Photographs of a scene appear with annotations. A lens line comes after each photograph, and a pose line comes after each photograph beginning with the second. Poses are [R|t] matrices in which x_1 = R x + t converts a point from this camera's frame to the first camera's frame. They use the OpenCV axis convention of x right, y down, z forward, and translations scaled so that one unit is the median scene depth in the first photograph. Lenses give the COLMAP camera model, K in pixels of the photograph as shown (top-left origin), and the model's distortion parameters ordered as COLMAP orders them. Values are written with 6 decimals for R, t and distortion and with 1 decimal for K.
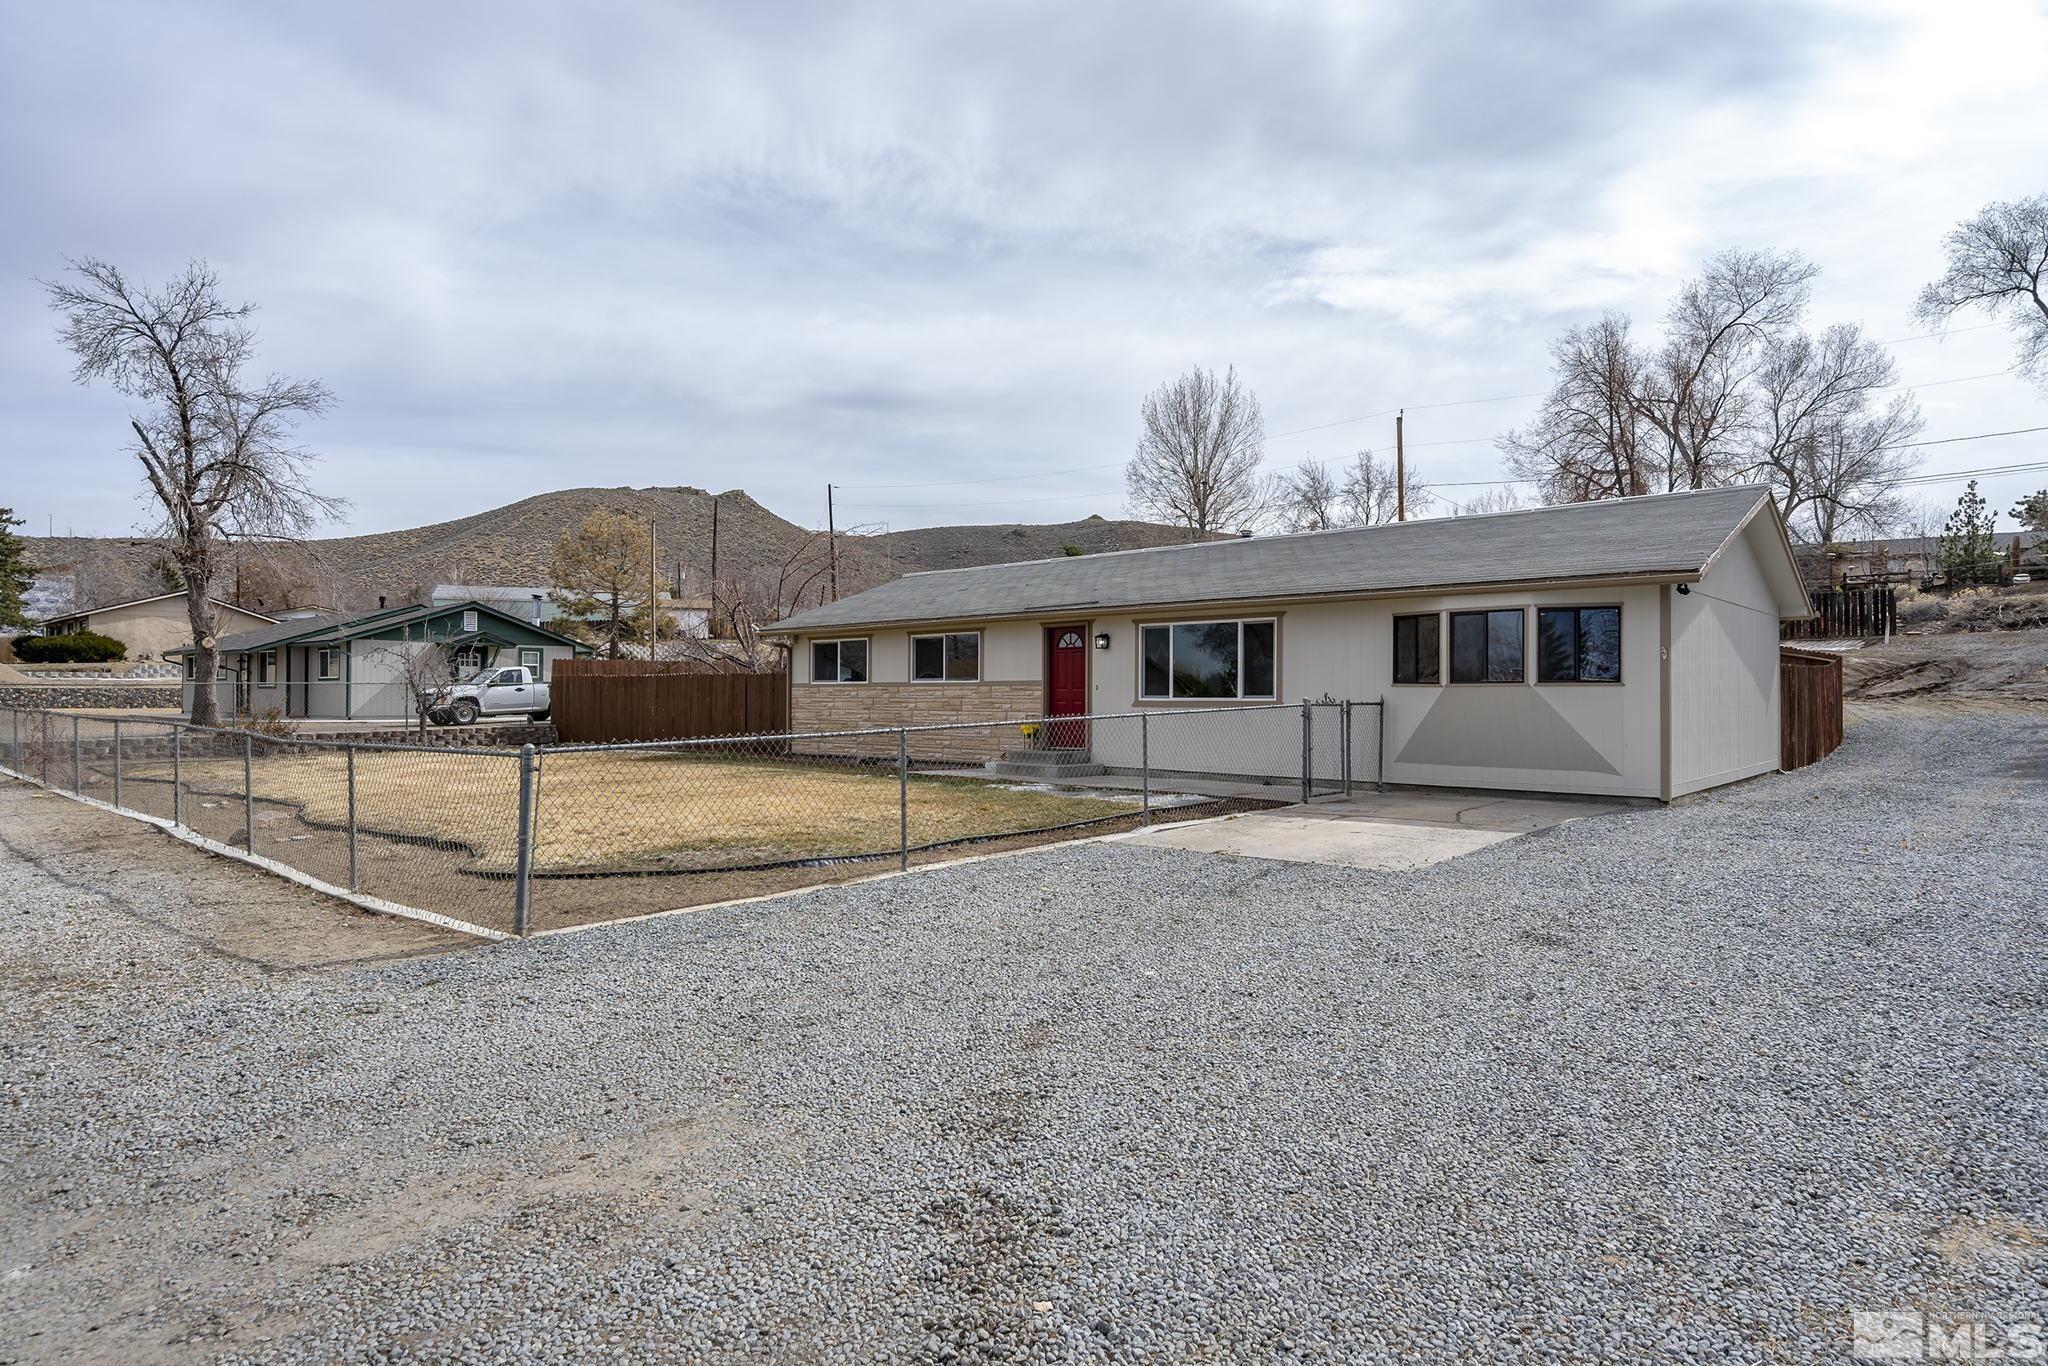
lens RADIAL K [[1028.9, 0, 1024.0], [0, 1028.9, 683.0], [0, 0, 1]] dist [-0.000113, 0.000415]
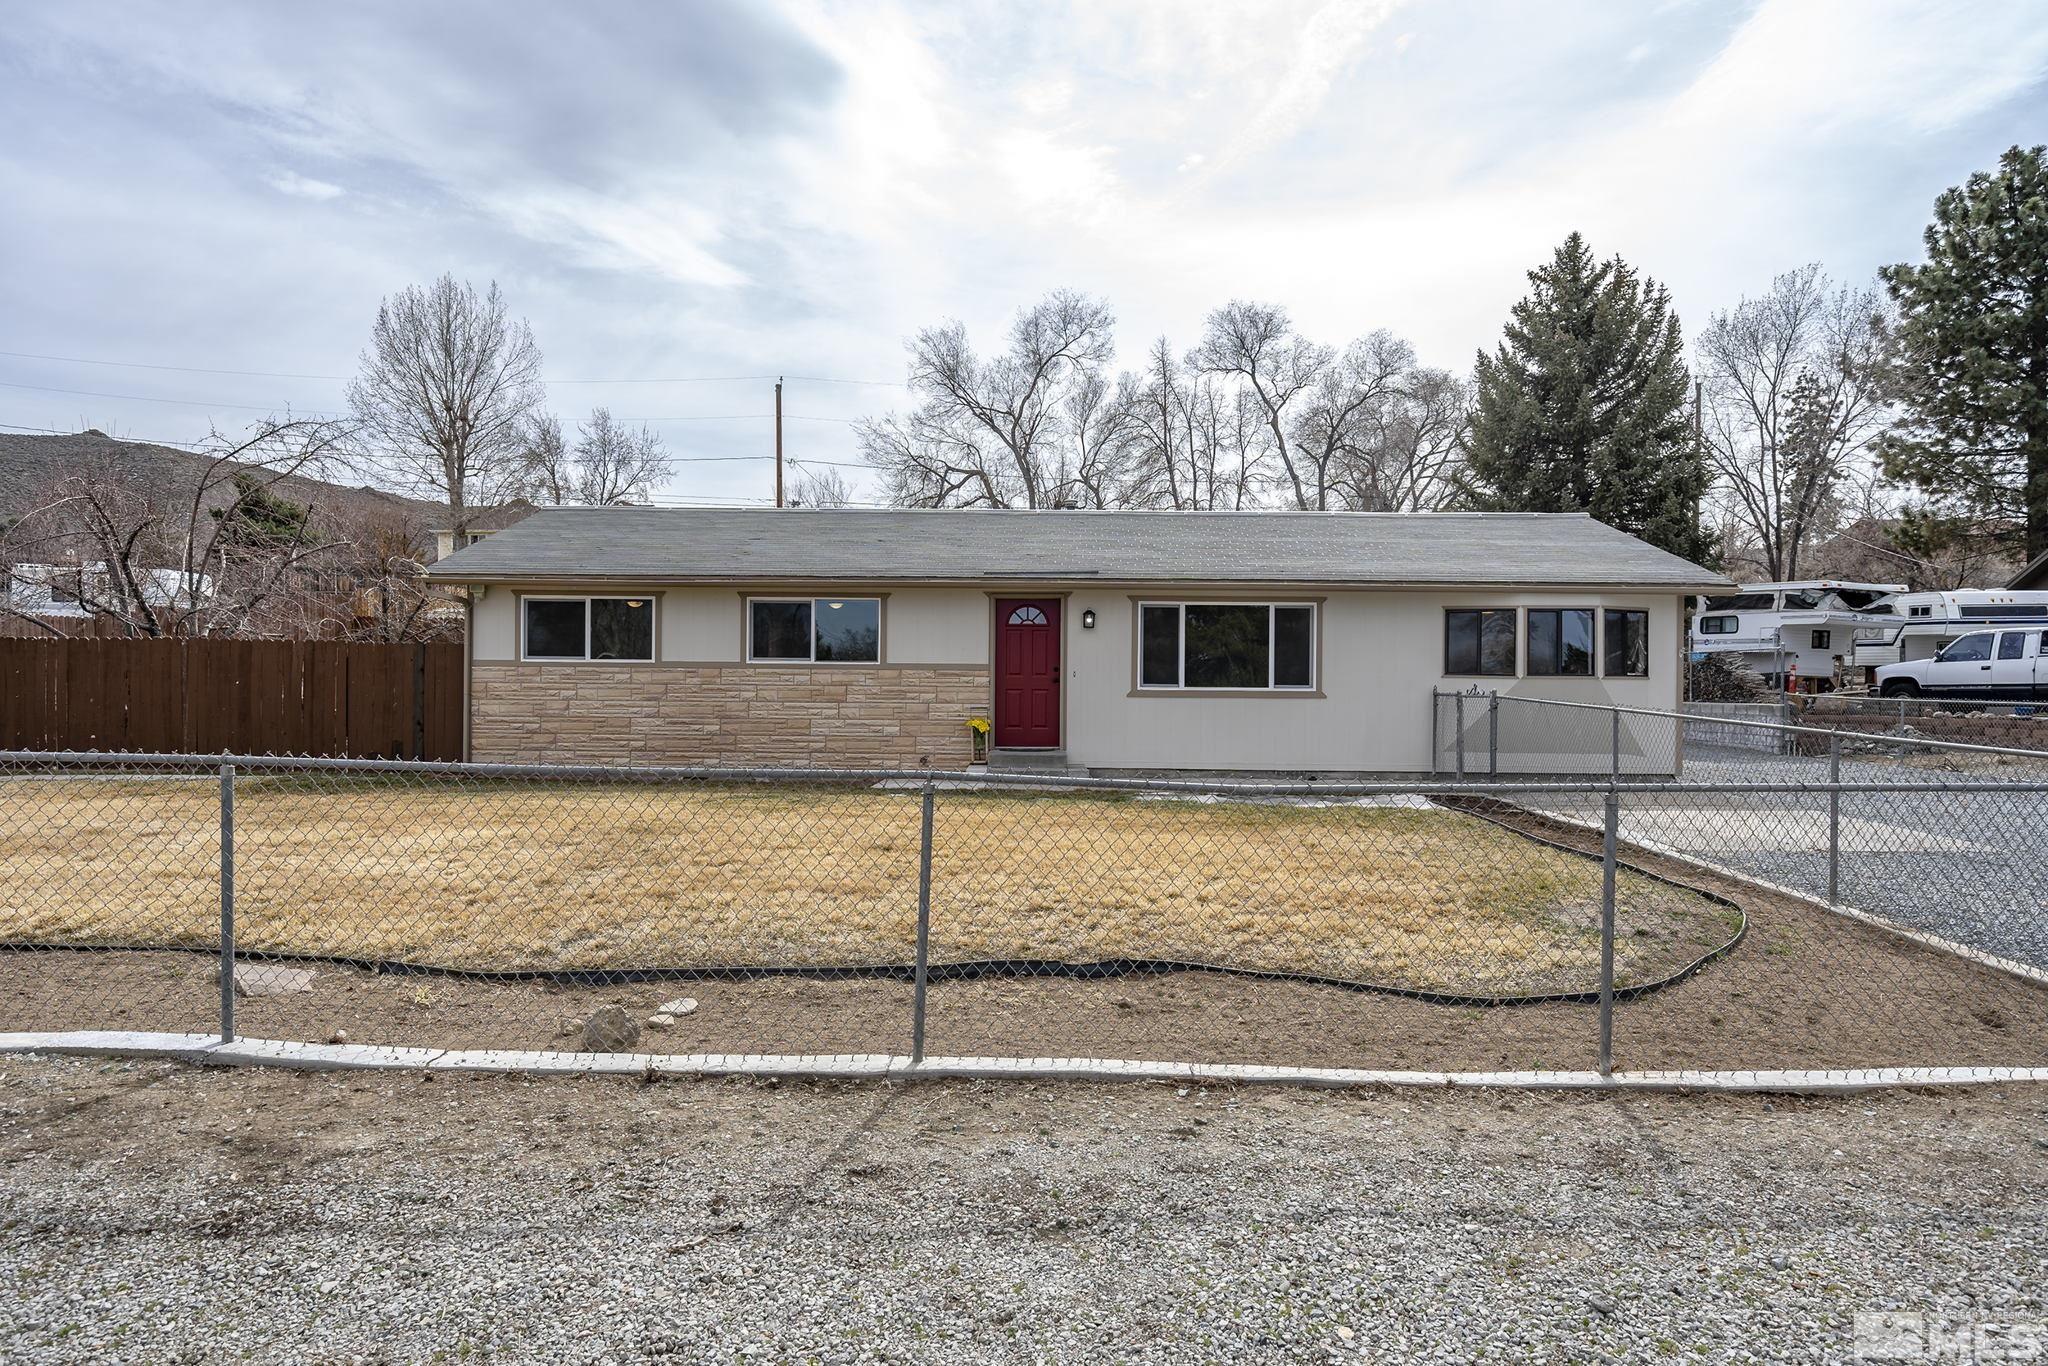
lens RADIAL K [[1120.0, 0, 1027.2], [0, 1120.0, 689.5], [0, 0, 1]] dist [0.002609, 0.001136]
pose [[0.774356, 0.002501, 0.632745, -0.472762], [-0.015247, 0.999776, 0.014707, 0.003694], [-0.632566, -0.021036, 0.774220, 0.283040]]
